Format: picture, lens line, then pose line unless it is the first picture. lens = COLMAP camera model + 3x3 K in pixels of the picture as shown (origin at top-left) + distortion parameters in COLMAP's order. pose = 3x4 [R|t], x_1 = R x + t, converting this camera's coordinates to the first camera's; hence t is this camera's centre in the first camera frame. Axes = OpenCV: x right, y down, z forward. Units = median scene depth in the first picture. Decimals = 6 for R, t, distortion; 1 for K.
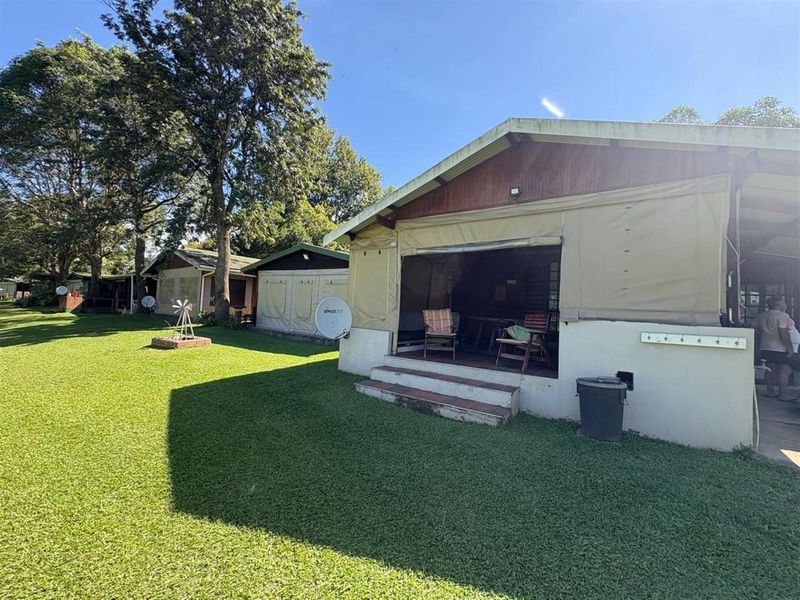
lens RADIAL K [[317.7, 0, 400.0], [0, 317.7, 300.0], [0, 0, 1]] dist [0.000633, -0.000029]
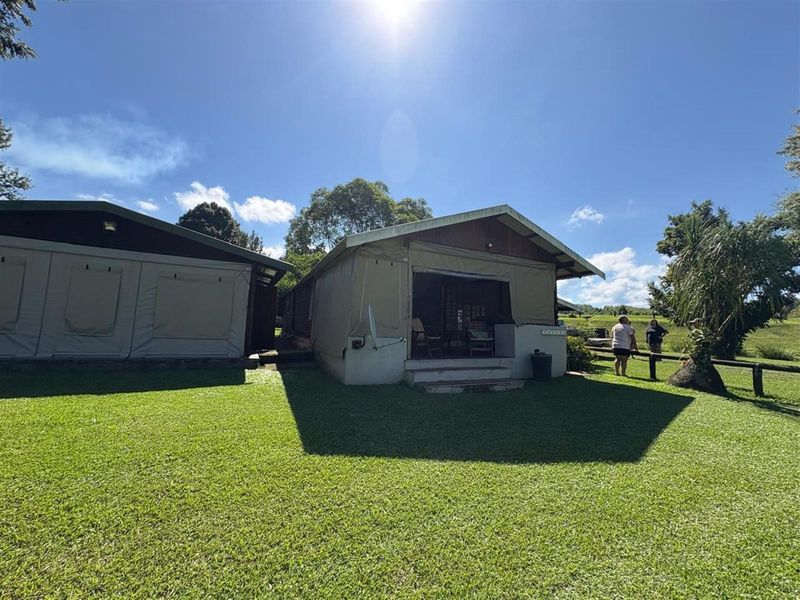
lens RADIAL K [[317.7, 0, 400.0], [0, 317.7, 300.0], [0, 0, 1]] dist [0.000633, -0.000029]
pose [[0.514888, 0.050218, 0.855785, -0.721385], [-0.032656, 0.998707, -0.038957, 0.007233], [-0.856635, -0.007888, 0.515862, 0.326392]]
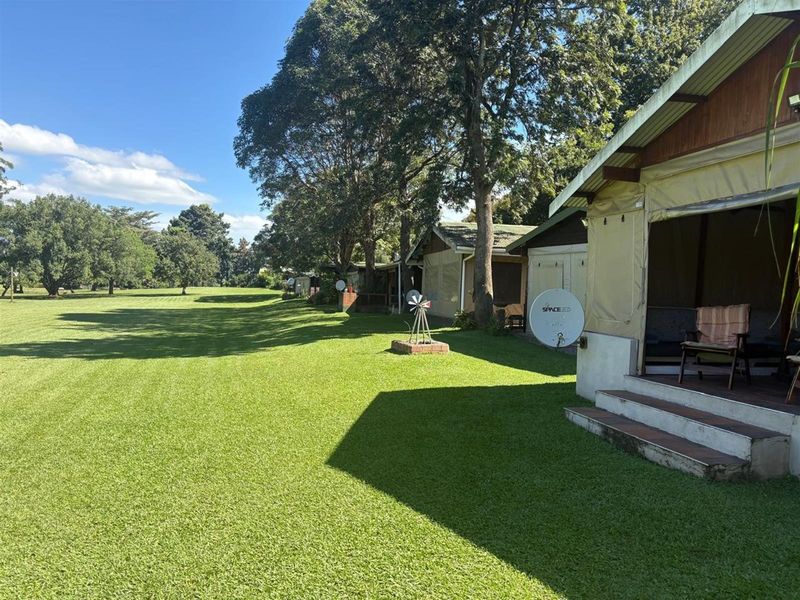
lens RADIAL K [[608.2, 0, 400.0], [0, 608.2, 300.0], [0, 0, 1]] dist [0.001792, -0.001290]
pose [[0.737281, -0.011418, -0.675490, 0.335139], [0.022732, 0.999710, 0.007912, -0.002427], [0.675204, -0.021188, 0.737327, -0.179218]]
